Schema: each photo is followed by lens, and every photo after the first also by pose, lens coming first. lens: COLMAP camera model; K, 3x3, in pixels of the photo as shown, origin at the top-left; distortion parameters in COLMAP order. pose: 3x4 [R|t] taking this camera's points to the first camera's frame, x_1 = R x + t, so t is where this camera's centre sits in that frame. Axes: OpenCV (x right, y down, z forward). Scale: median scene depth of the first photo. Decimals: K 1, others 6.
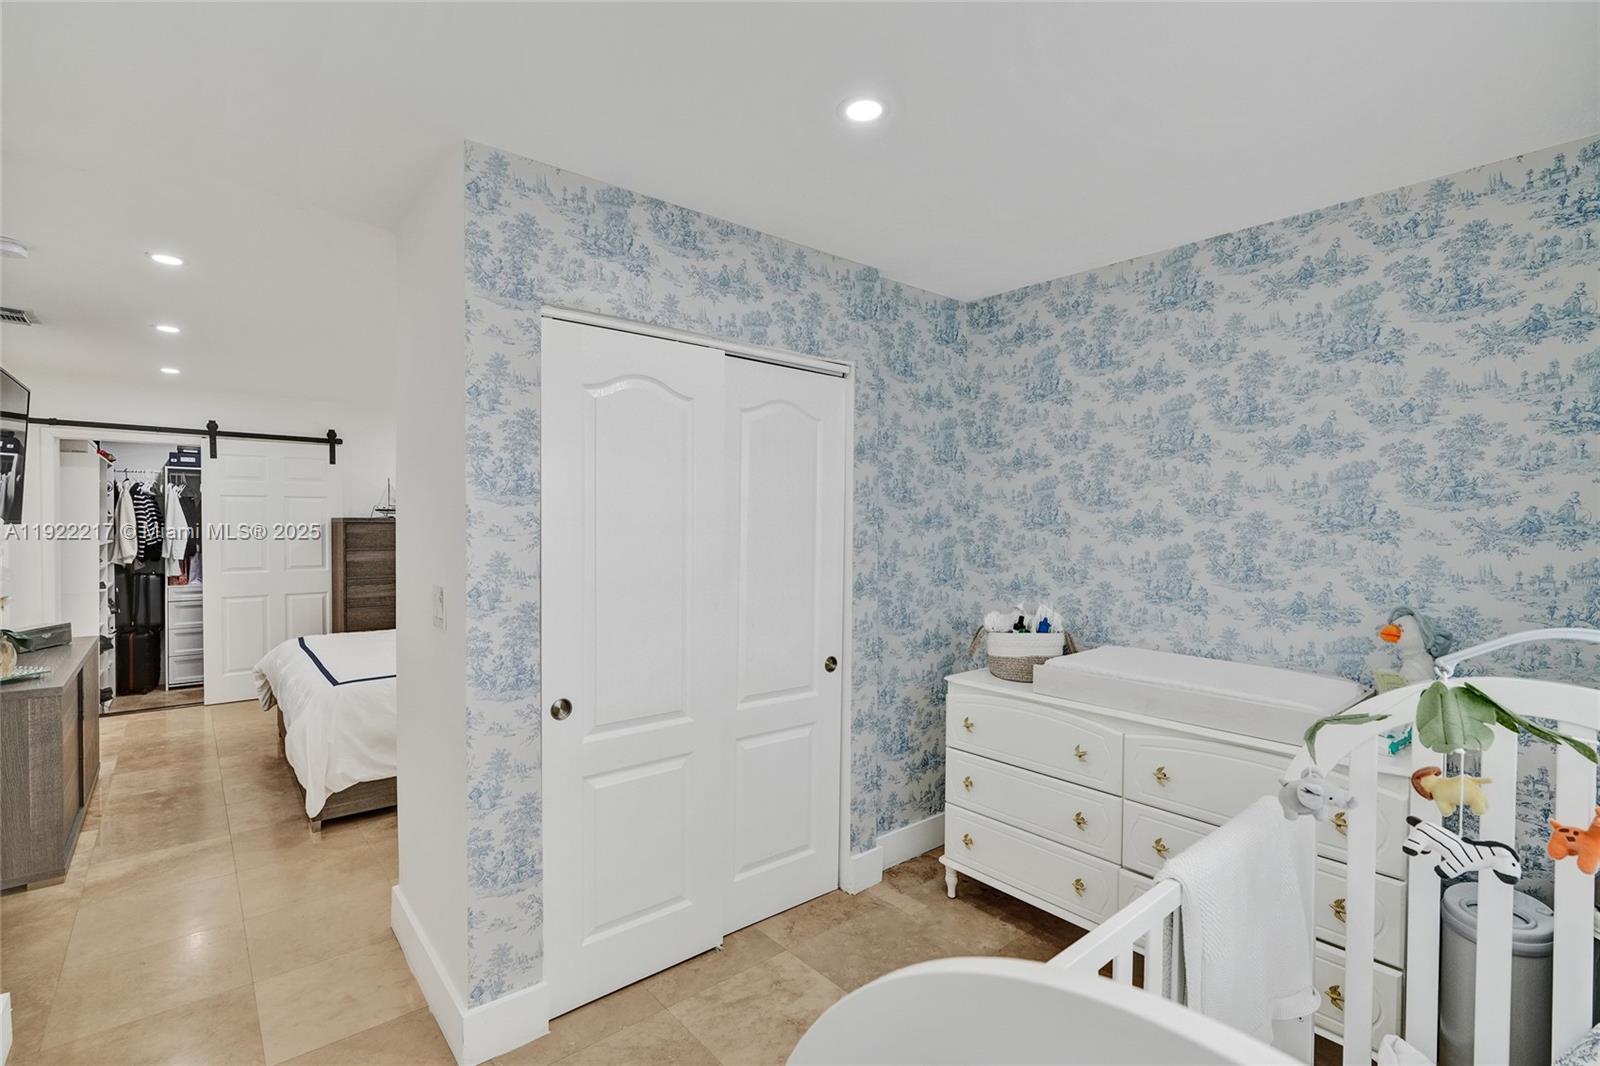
lens RADIAL K [[742.0, 0, 801.6], [0, 742.0, 529.0], [0, 0, 1]] dist [-0.052086, 0.009721]
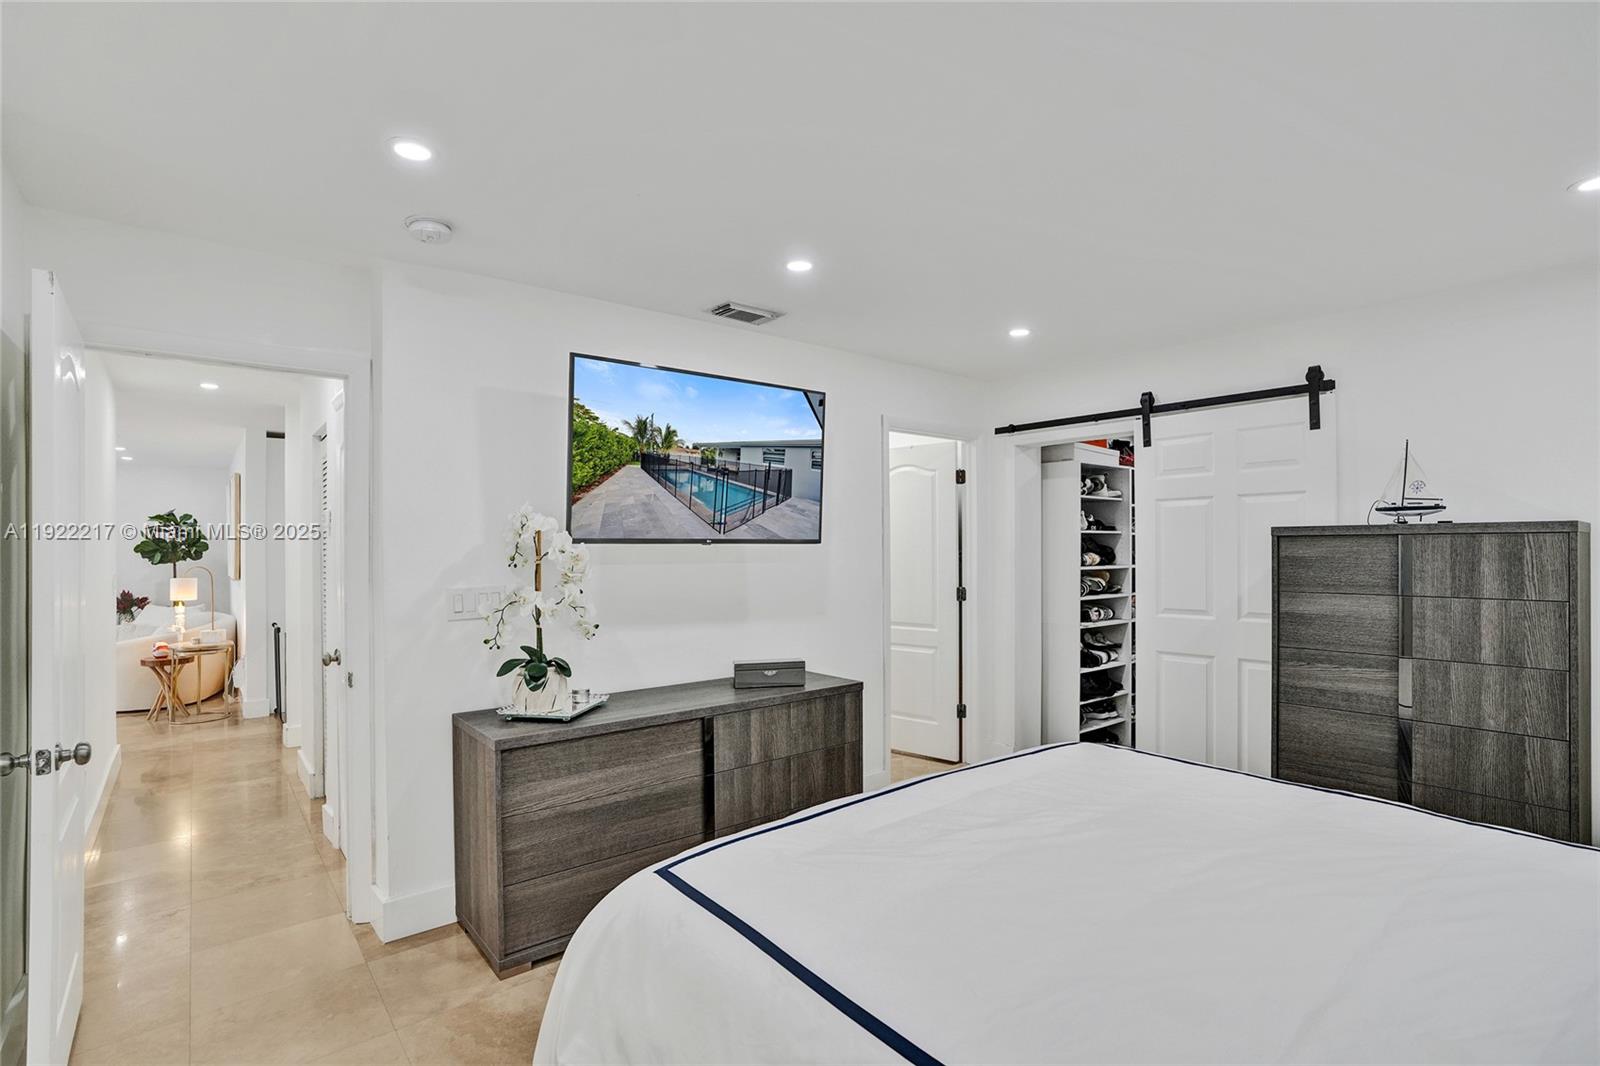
lens RADIAL K [[742.0, 0, 832.0], [0, 742.0, 516.7], [0, 0, 1]] dist [-0.052086, 0.009721]
pose [[-0.022087, -0.046860, -0.998657, -0.100147], [-0.009720, 0.998864, -0.046655, 0.004594], [0.999709, 0.008677, -0.022517, 0.649544]]
